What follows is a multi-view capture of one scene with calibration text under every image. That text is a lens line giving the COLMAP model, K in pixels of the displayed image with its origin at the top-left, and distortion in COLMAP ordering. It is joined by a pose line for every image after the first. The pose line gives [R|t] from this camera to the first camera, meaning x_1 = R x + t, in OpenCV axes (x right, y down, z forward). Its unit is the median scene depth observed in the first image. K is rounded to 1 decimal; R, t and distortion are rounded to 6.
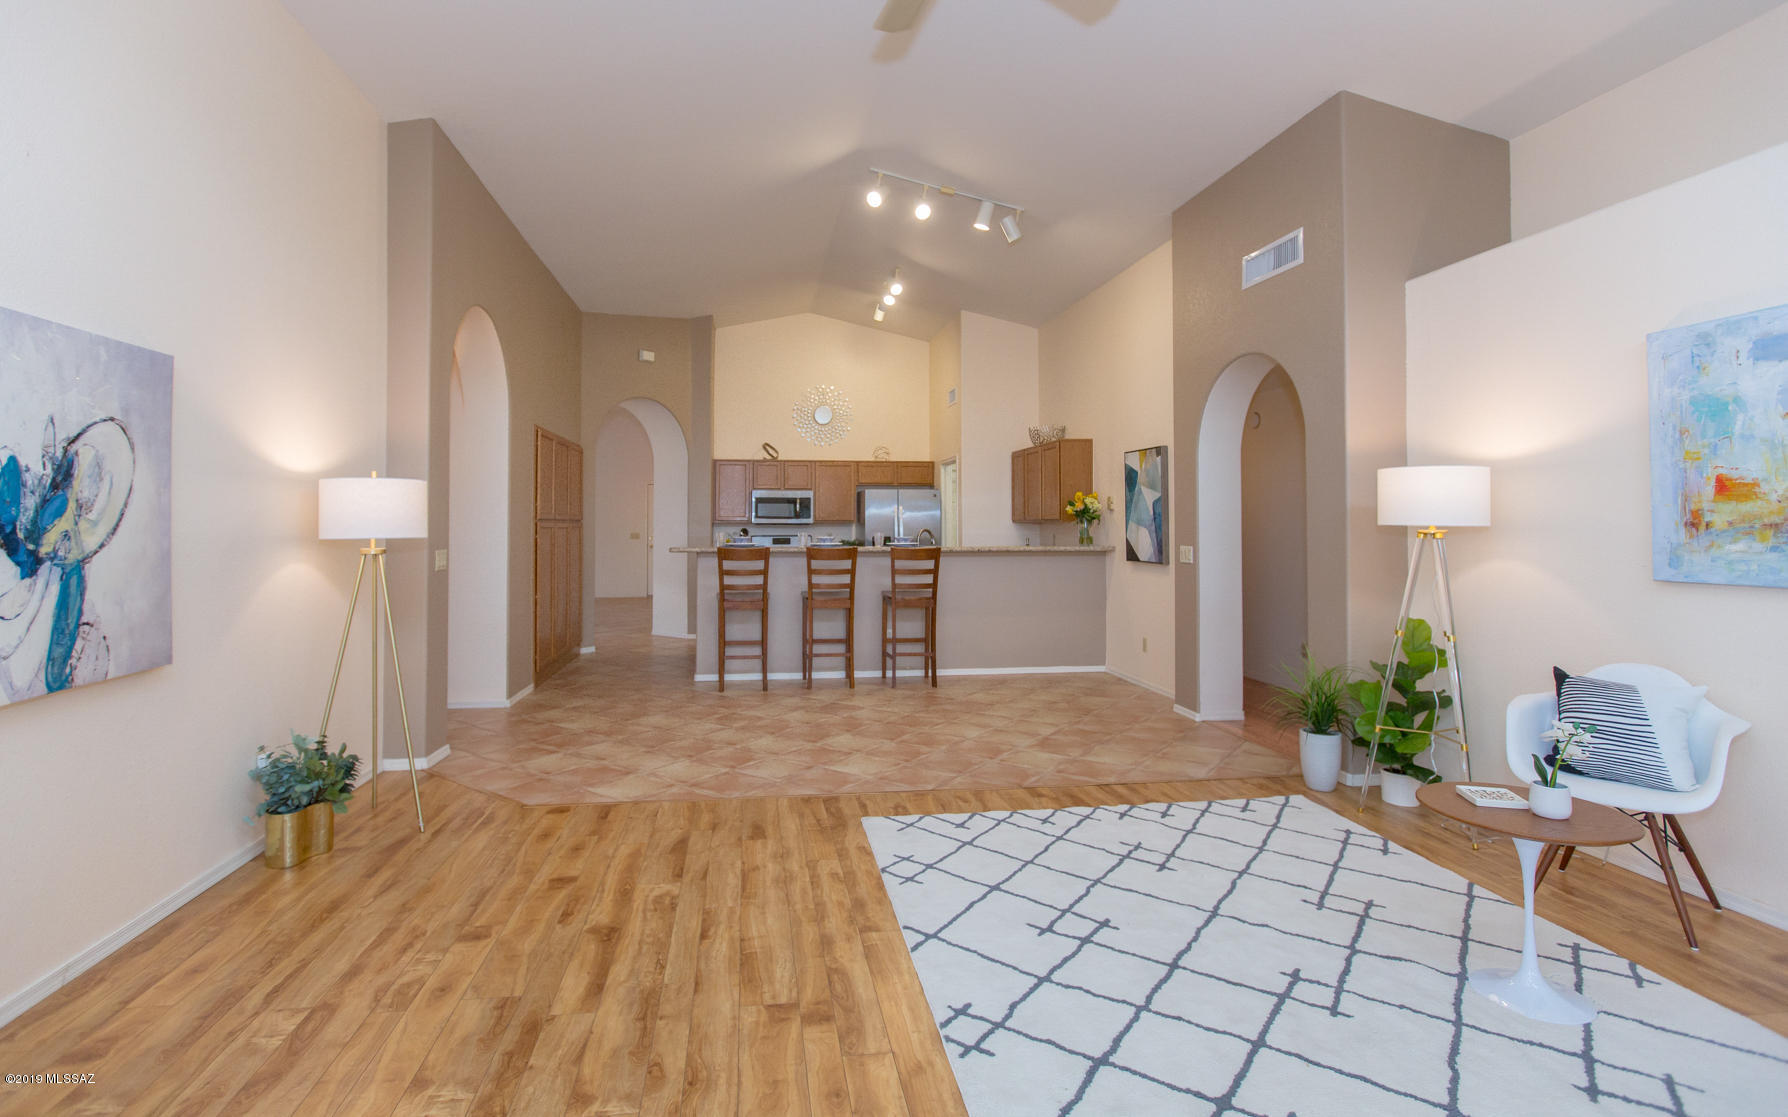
lens RADIAL K [[835.7, 0, 855.6], [0, 835.7, 510.0], [0, 0, 1]] dist [0.004184, -0.001921]
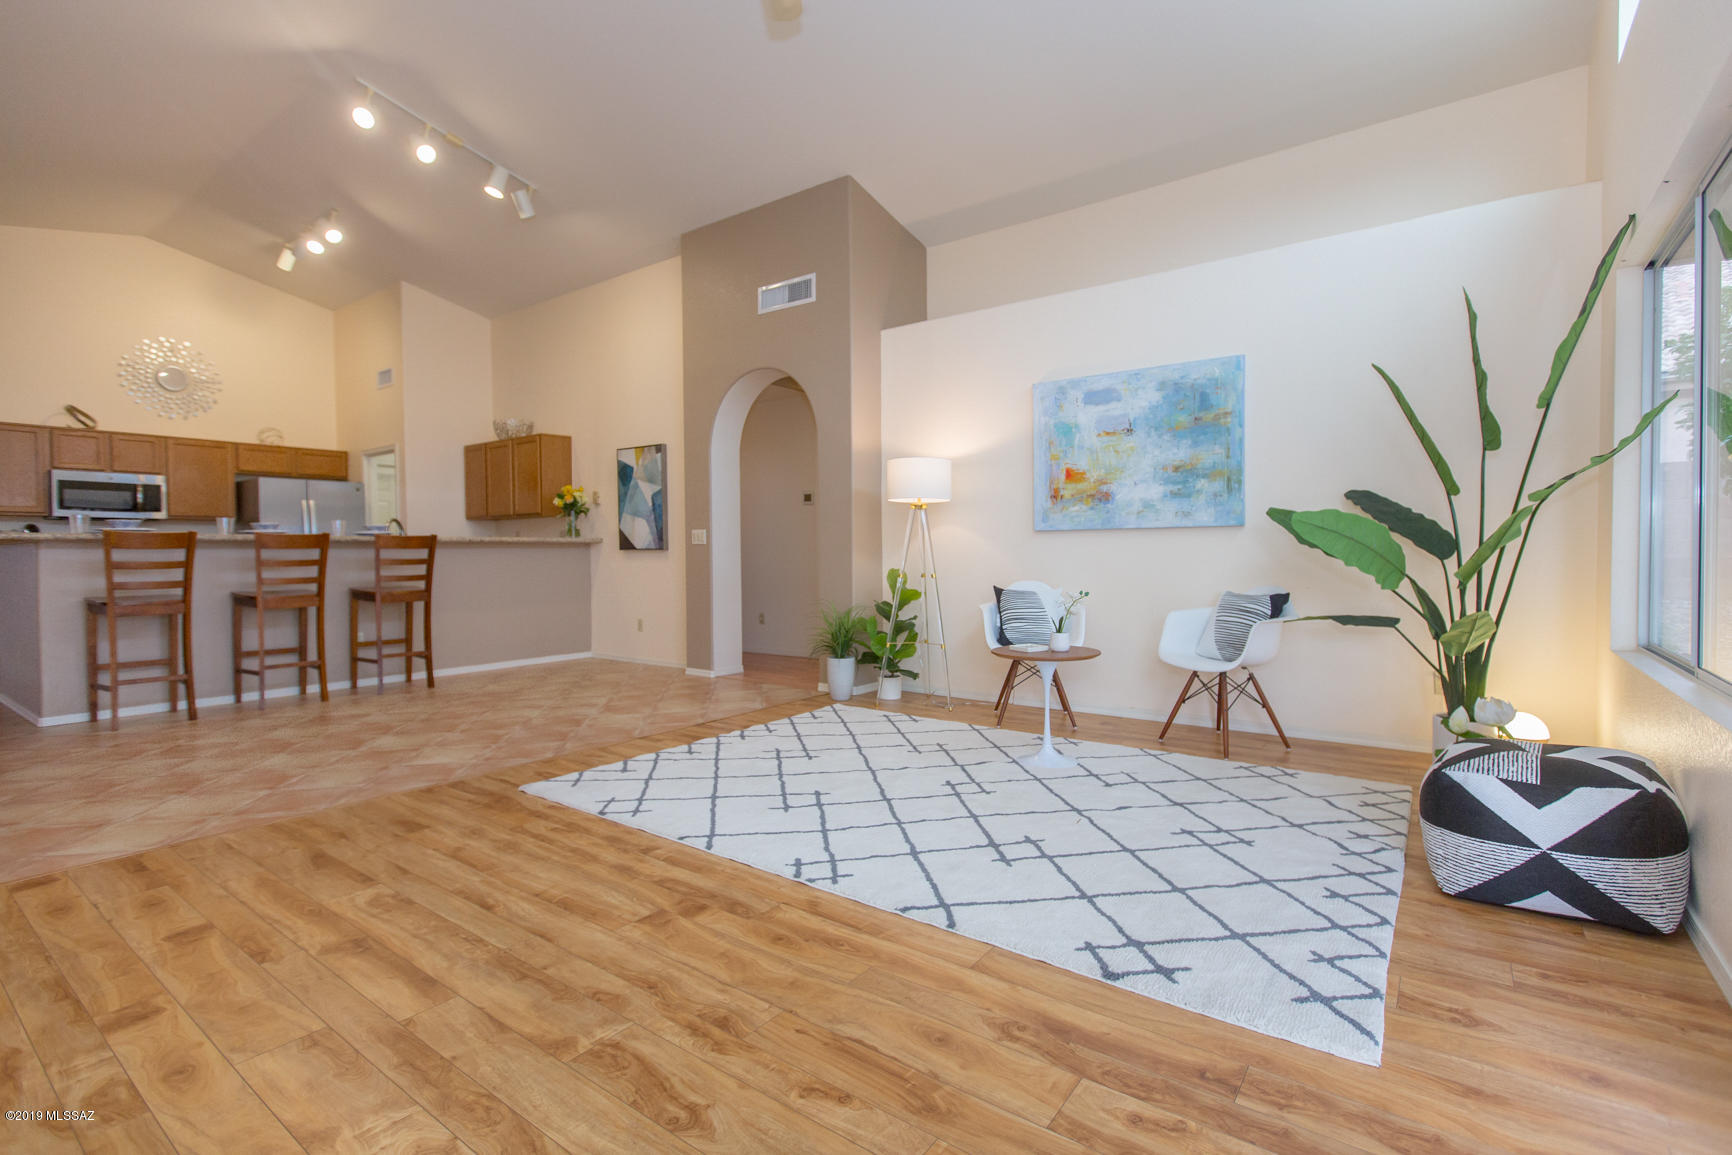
lens RADIAL K [[790.7, 0, 872.3], [0, 790.7, 572.5], [0, 0, 1]] dist [0.001845, -0.001082]
pose [[0.691580, -0.023472, 0.721918, -0.411956], [-0.006982, 0.999208, 0.039176, 0.102810], [-0.722266, -0.032134, 0.690868, 0.121526]]
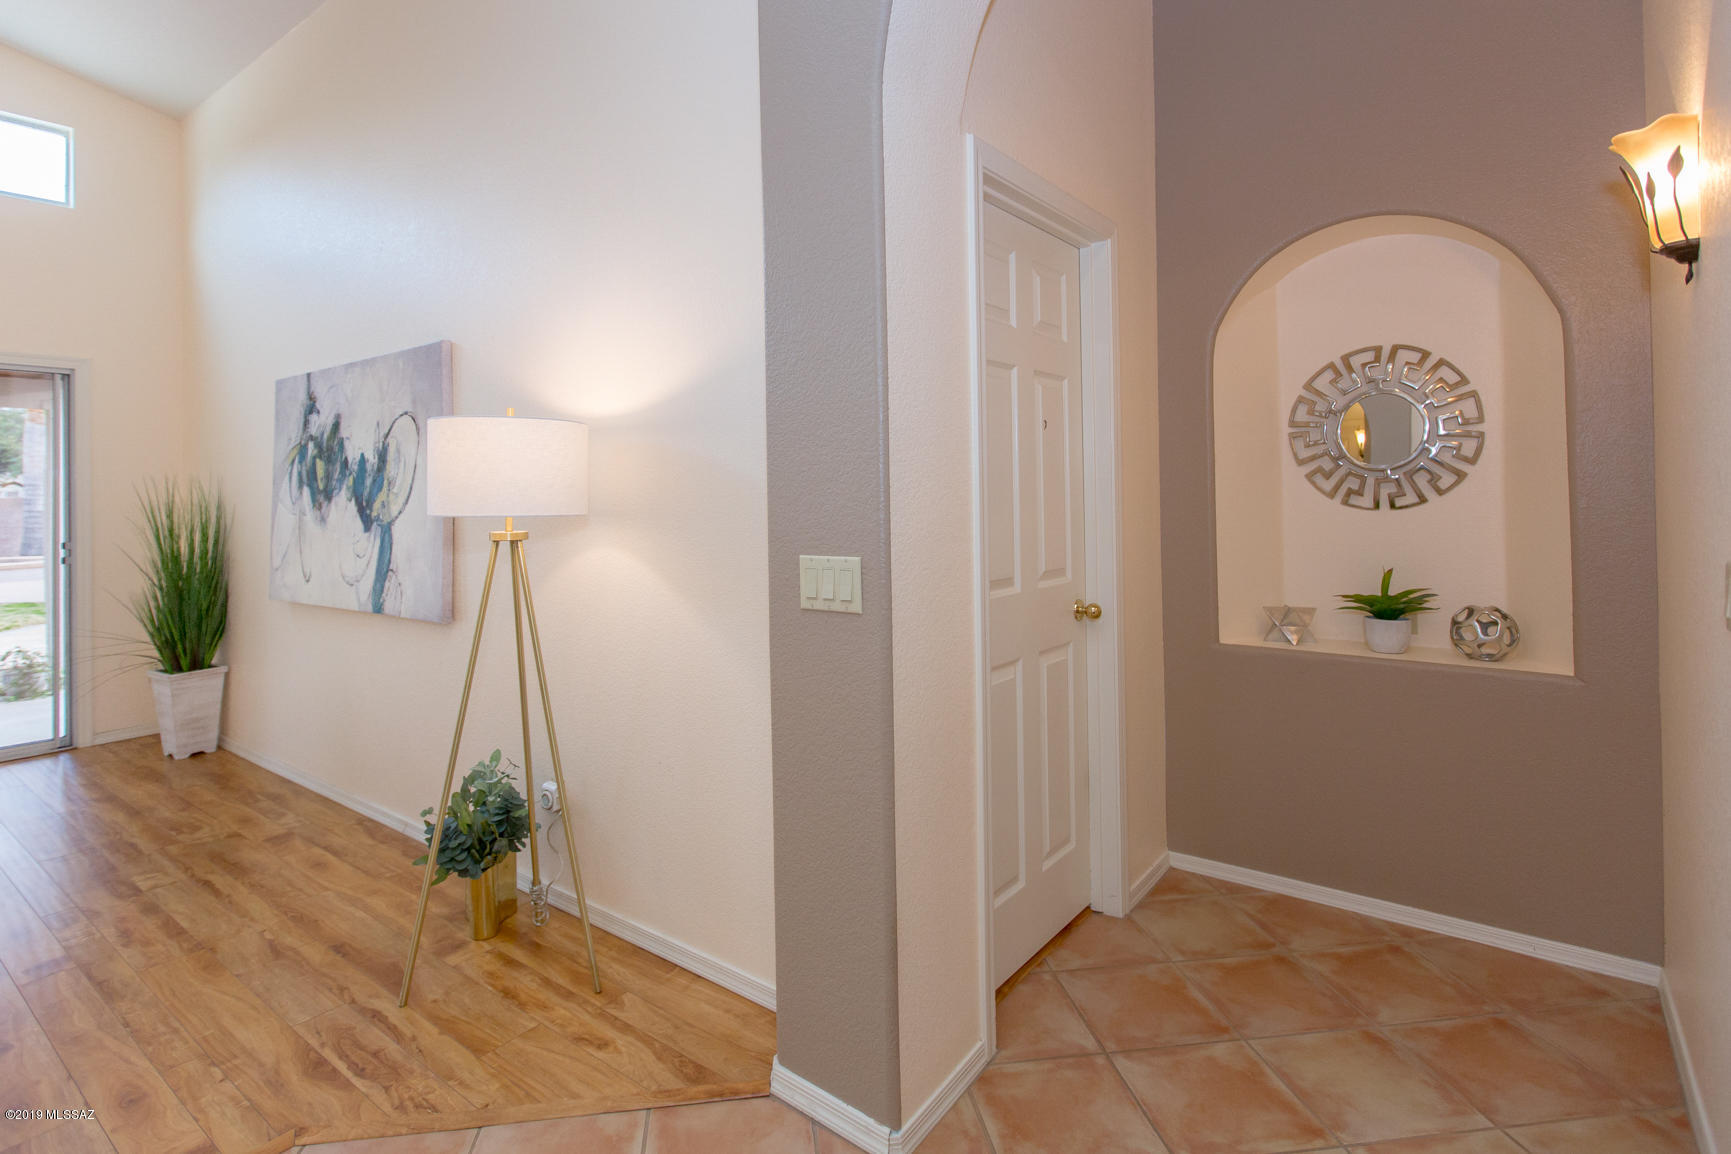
lens RADIAL K [[865.7, 0, 868.6], [0, 865.7, 486.4], [0, 0, 1]] dist [-0.014532, -0.001592]
pose [[-0.694482, -0.006226, -0.719483, -0.341821], [0.021058, 0.999358, -0.028974, 0.043065], [0.719202, -0.035273, -0.693905, 1.875085]]
